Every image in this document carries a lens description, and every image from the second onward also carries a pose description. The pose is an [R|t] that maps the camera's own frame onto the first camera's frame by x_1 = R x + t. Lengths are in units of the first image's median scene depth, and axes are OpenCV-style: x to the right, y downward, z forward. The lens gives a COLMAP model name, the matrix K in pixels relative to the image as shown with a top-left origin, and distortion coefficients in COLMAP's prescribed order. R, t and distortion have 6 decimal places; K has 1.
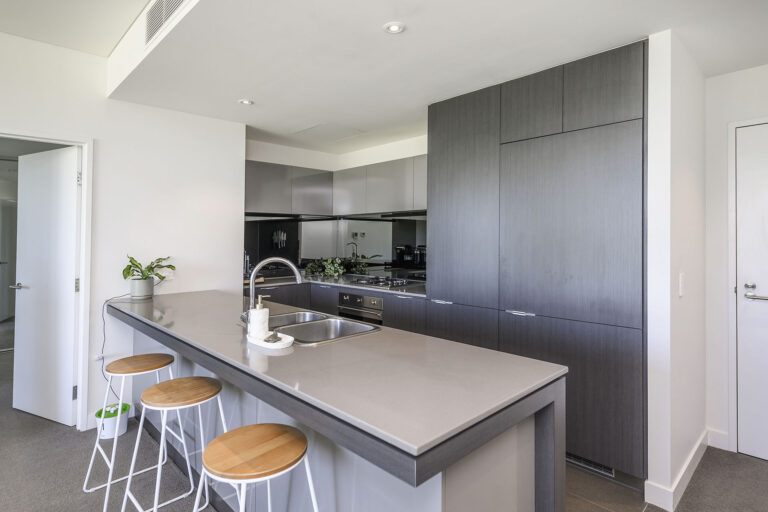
lens RADIAL K [[416.4, 0, 385.3], [0, 416.4, 238.5], [0, 0, 1]] dist [0.014677, -0.000744]
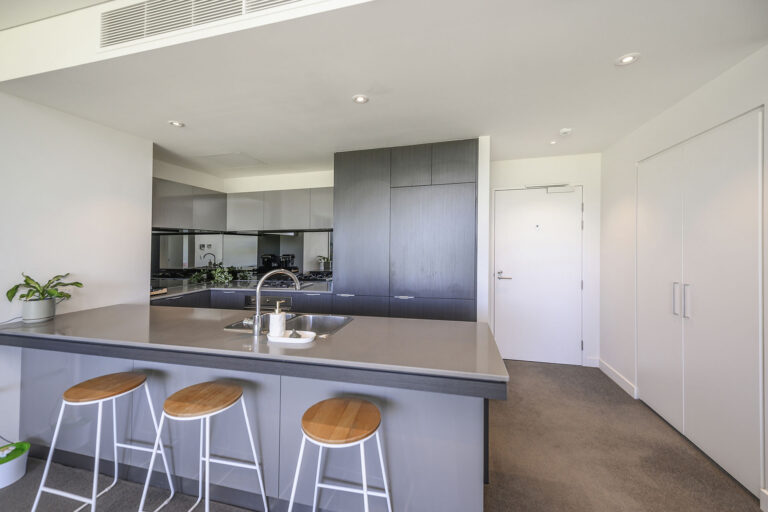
lens RADIAL K [[302.0, 0, 384.0], [0, 302.0, 256.0], [0, 0, 1]] dist [0.000657, -0.000183]
pose [[0.855435, -0.022982, 0.517401, -0.277123], [0.008866, 0.999518, 0.029738, -0.009219], [-0.517835, -0.020852, 0.855226, 0.062159]]
